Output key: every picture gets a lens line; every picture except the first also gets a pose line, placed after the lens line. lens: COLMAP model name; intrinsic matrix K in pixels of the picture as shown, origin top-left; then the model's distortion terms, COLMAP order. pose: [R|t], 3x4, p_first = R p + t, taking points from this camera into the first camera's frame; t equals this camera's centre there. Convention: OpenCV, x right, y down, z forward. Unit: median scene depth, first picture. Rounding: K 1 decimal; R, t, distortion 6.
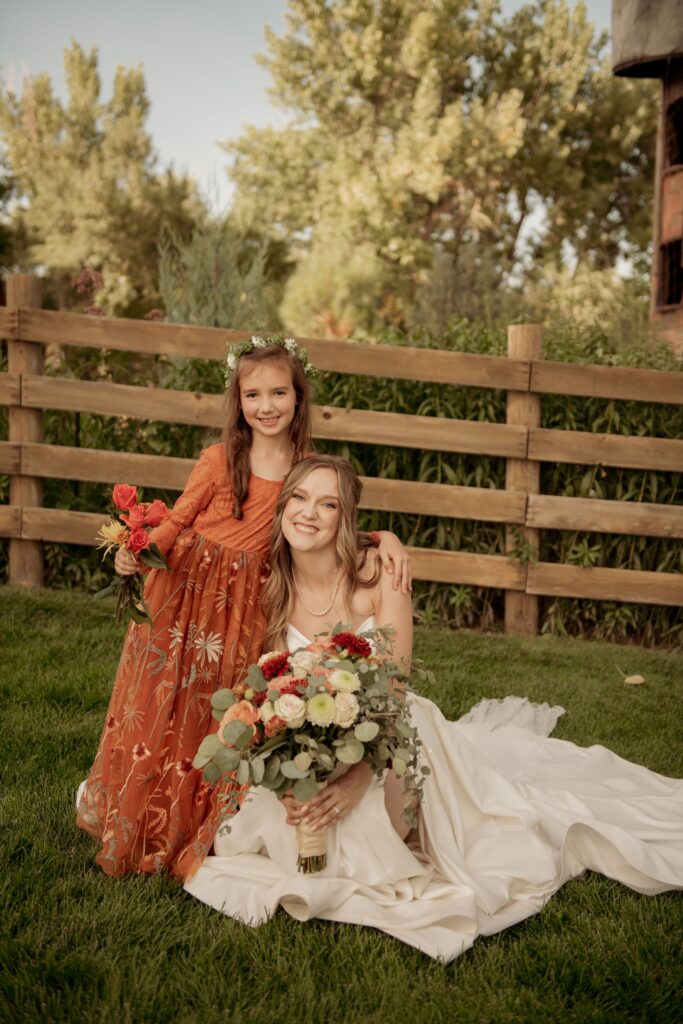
lens RADIAL K [[1257.4, 0, 336.8], [0, 1257.4, 510.5], [0, 0, 1]] dist [0.098680, 0.000000]
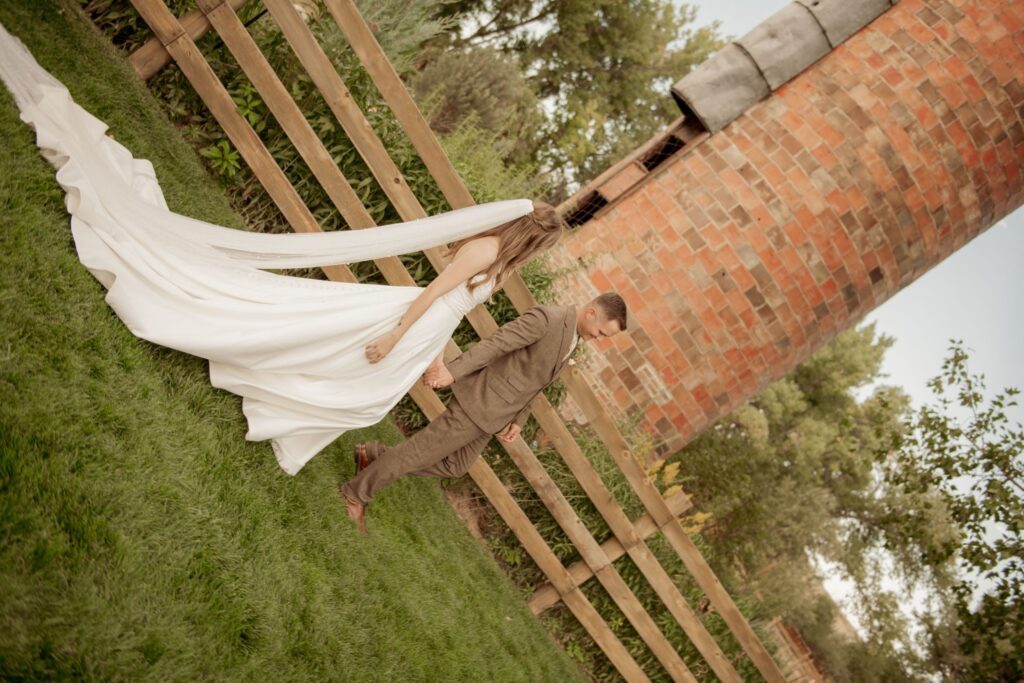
lens RADIAL K [[963.3, 0, 514.2], [0, 963.3, 336.9], [0, 0, 1]] dist [0.016969, 0.000000]
pose [[0.573327, 0.712517, 0.404493, -0.039257], [-0.779552, 0.626335, 0.001640, -0.011569], [-0.252180, -0.316264, 0.914540, -0.006797]]
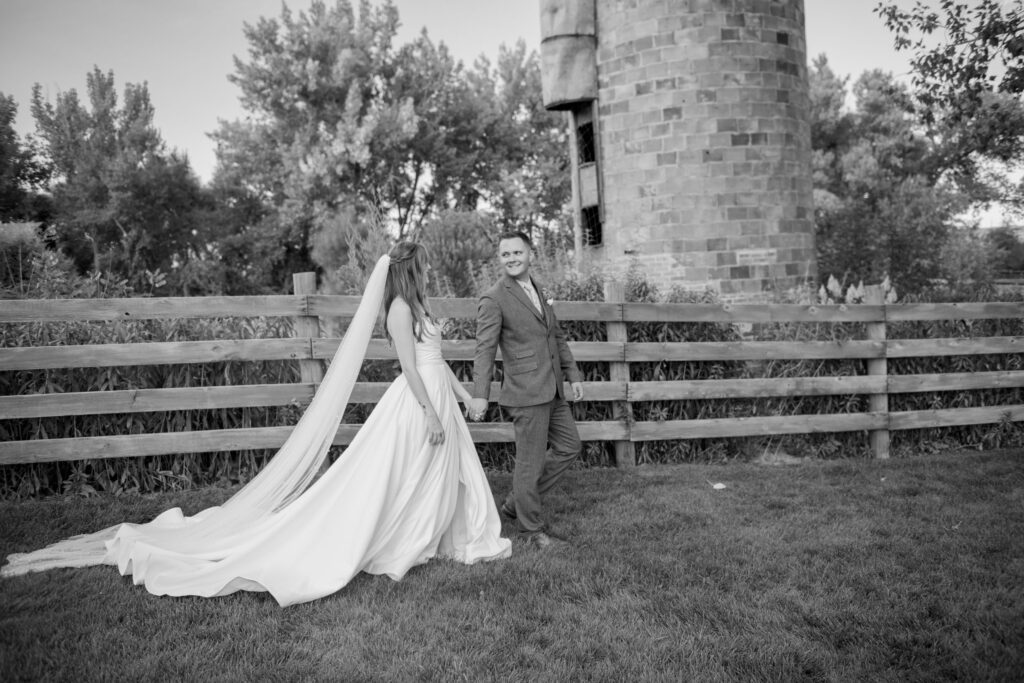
lens RADIAL K [[841.0, 0, 510.5], [0, 841.0, 338.5], [0, 0, 1]] dist [-0.018469, -0.021626]
pose [[0.957354, -0.088363, 0.275074, -0.048940], [0.095832, 0.995302, -0.013804, -0.011550], [-0.272562, 0.039577, 0.961324, -0.005300]]
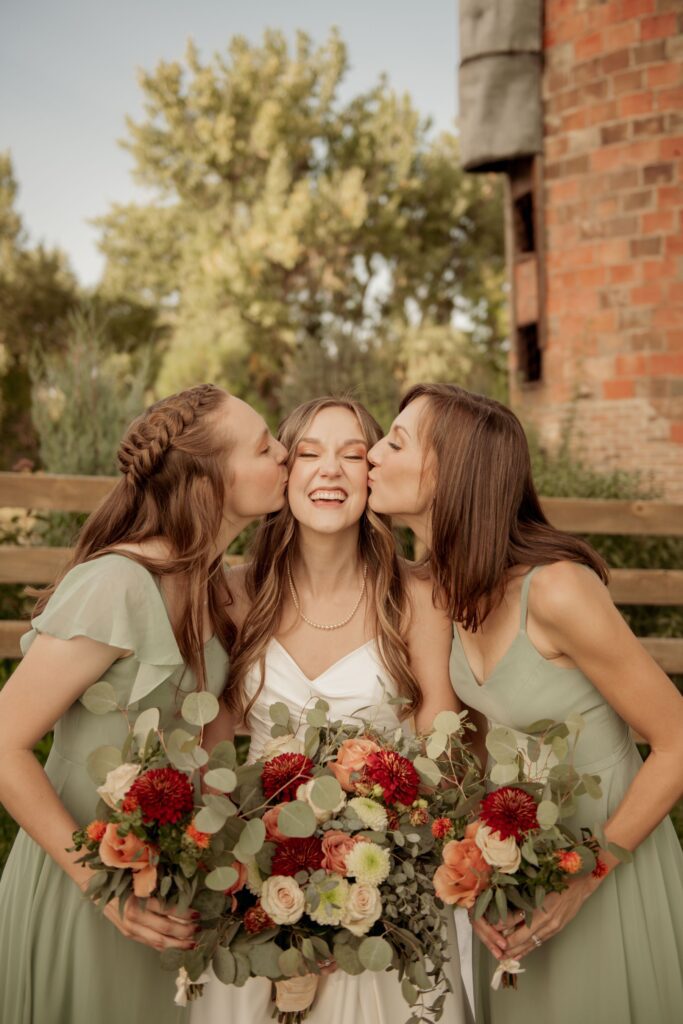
lens RADIAL K [[1127.3, 0, 356.0], [0, 1127.3, 484.7], [0, 0, 1]] dist [0.061495, 0.000000]
pose [[0.990234, -0.054369, 0.128377, -0.002626], [0.059649, 0.997509, -0.037643, -0.016147], [-0.126010, 0.044933, 0.991011, 0.027971]]
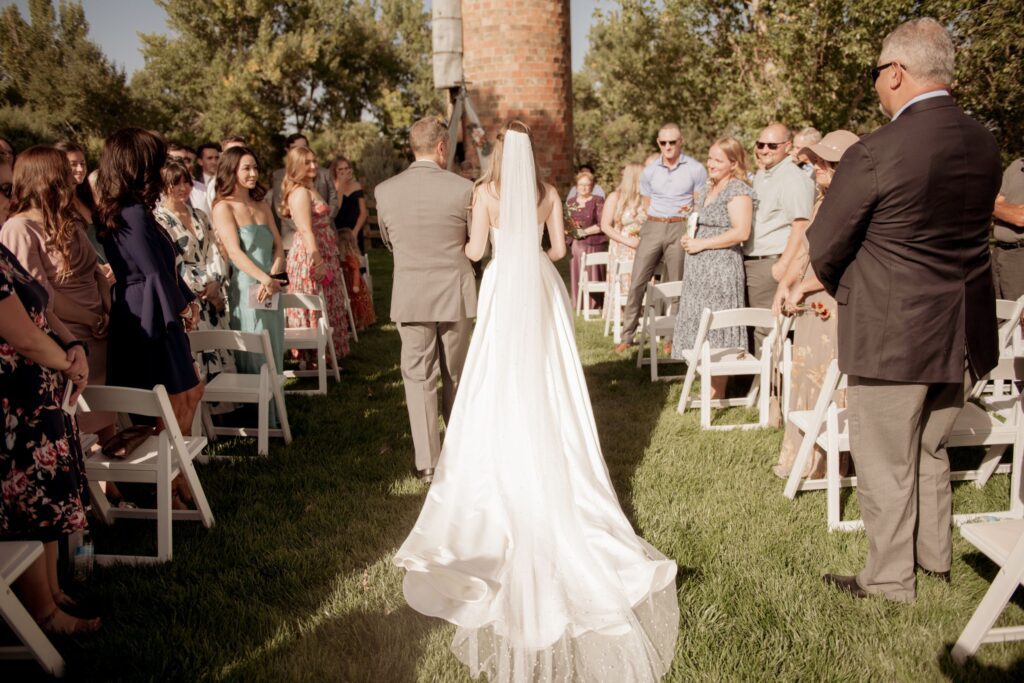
lens RADIAL K [[841.0, 0, 509.9], [0, 841.0, 335.8], [0, 0, 1]] dist [-0.018469, -0.021626]
pose [[0.899201, -0.124567, 0.419428, -0.178638], [0.081988, 0.989607, 0.118133, 0.008330], [-0.429784, -0.071837, 0.900069, -0.309688]]
